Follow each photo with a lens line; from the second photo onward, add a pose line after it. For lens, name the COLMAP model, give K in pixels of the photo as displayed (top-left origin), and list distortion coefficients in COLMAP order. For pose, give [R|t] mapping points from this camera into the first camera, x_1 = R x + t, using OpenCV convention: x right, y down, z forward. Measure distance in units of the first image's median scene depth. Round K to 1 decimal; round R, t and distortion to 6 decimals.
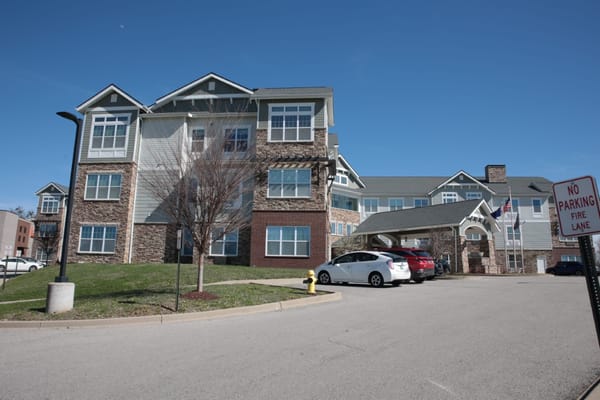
lens RADIAL K [[412.1, 0, 302.5], [0, 412.1, 200.2], [0, 0, 1]] dist [-0.131023, 0.095815]
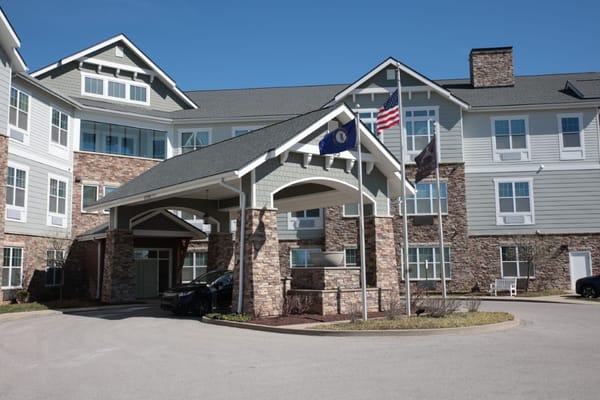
lens RADIAL K [[617.2, 0, 301.3], [0, 617.2, 198.1], [0, 0, 1]] dist [0.005174, 0.033476]
pose [[0.999284, -0.033818, -0.016994, 0.542549], [0.034846, 0.997317, 0.064382, 0.057539], [0.014771, -0.064928, 0.997781, 0.572425]]
